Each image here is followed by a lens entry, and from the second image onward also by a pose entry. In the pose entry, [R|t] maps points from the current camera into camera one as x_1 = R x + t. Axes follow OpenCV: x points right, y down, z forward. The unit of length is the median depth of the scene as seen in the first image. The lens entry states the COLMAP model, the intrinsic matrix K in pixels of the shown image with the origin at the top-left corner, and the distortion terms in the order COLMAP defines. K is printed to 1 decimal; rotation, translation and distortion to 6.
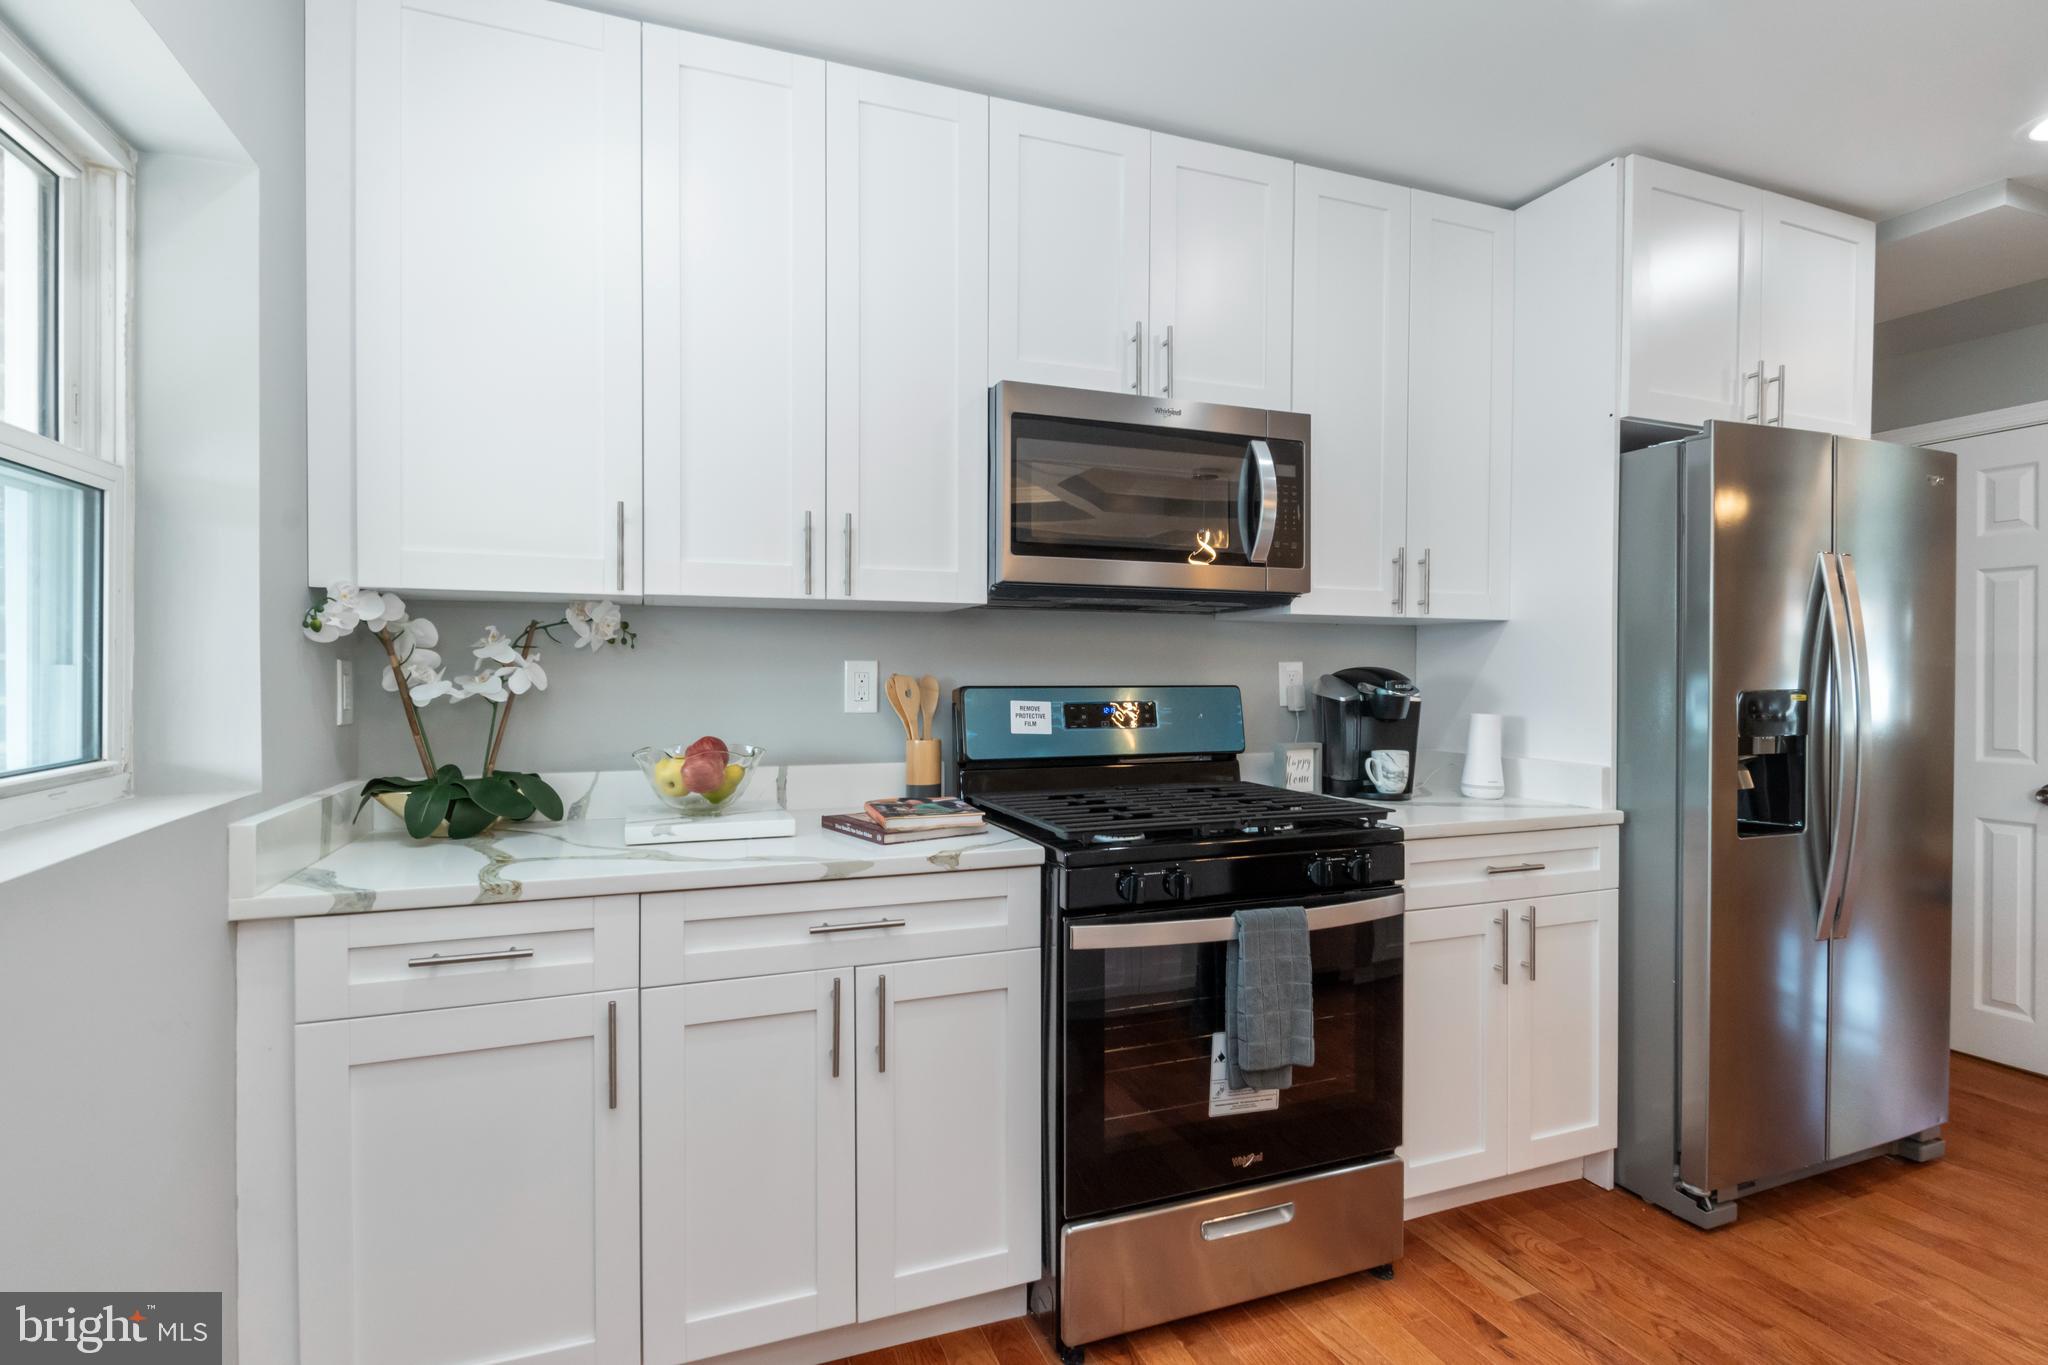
lens RADIAL K [[1010.5, 0, 1024.0], [0, 1010.5, 682.5], [0, 0, 1]] dist [0.001769, 0.000353]
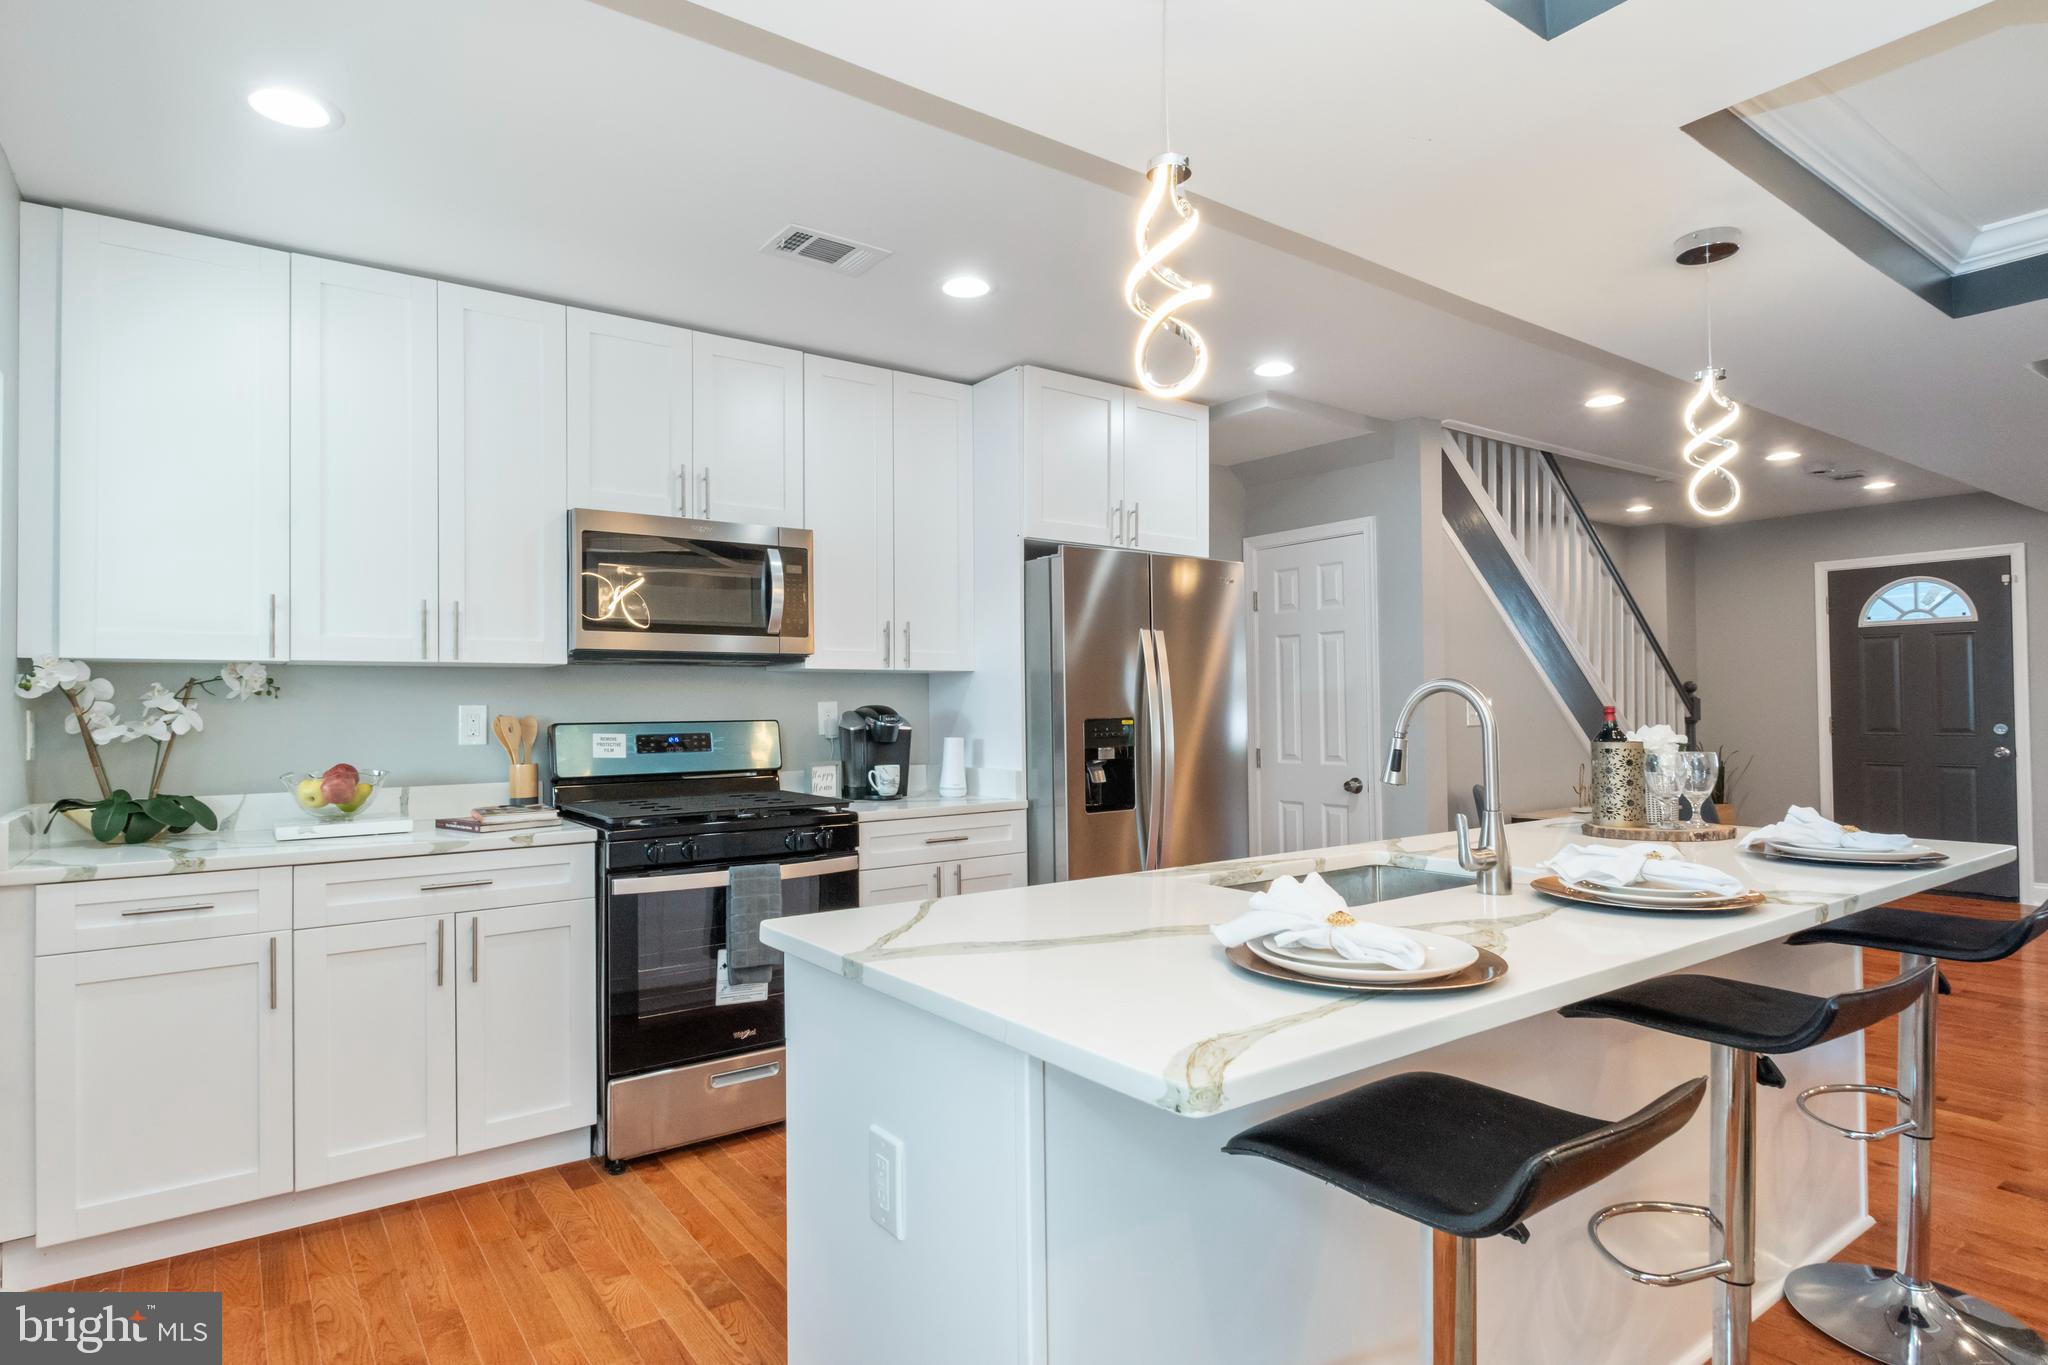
lens RADIAL K [[1091.1, 0, 1009.9], [0, 1091.1, 687.4], [0, 0, 1]] dist [0.001376, -0.000593]
pose [[0.965764, -0.007247, 0.259321, 0.173241], [0.014933, 0.999505, -0.027679, 0.005779], [-0.258992, 0.030603, 0.965395, -0.646796]]
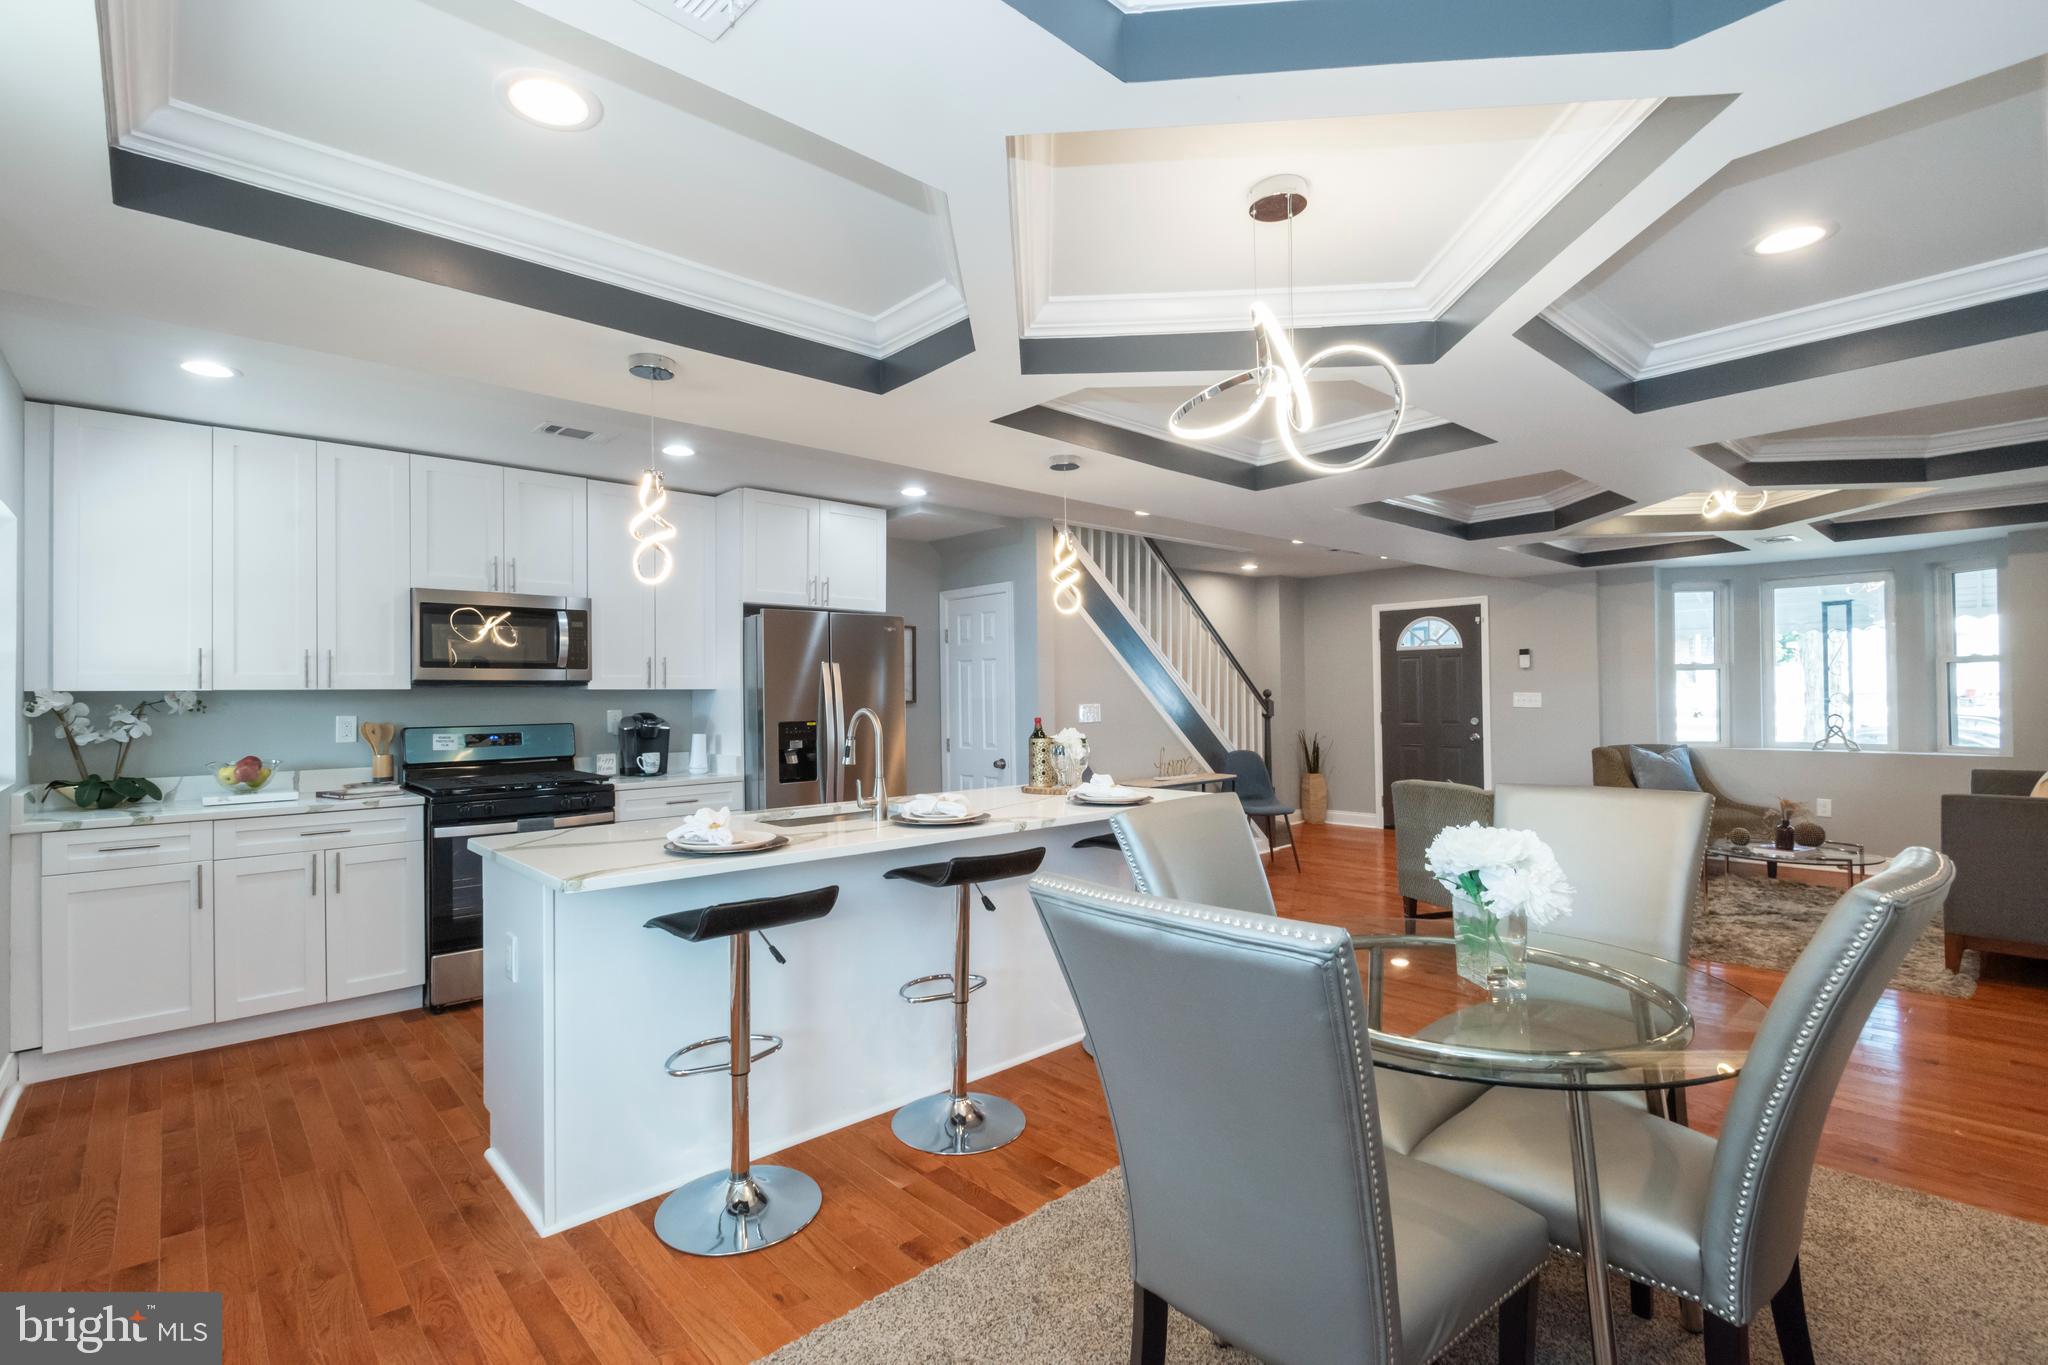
lens RADIAL K [[927.1, 0, 997.4], [0, 927.1, 684.1], [0, 0, 1]] dist [0.000012, -0.000360]
pose [[0.932946, -0.007883, 0.359931, 0.437538], [0.016964, 0.999612, -0.022077, -0.025999], [-0.359617, 0.026702, 0.932718, -1.338810]]
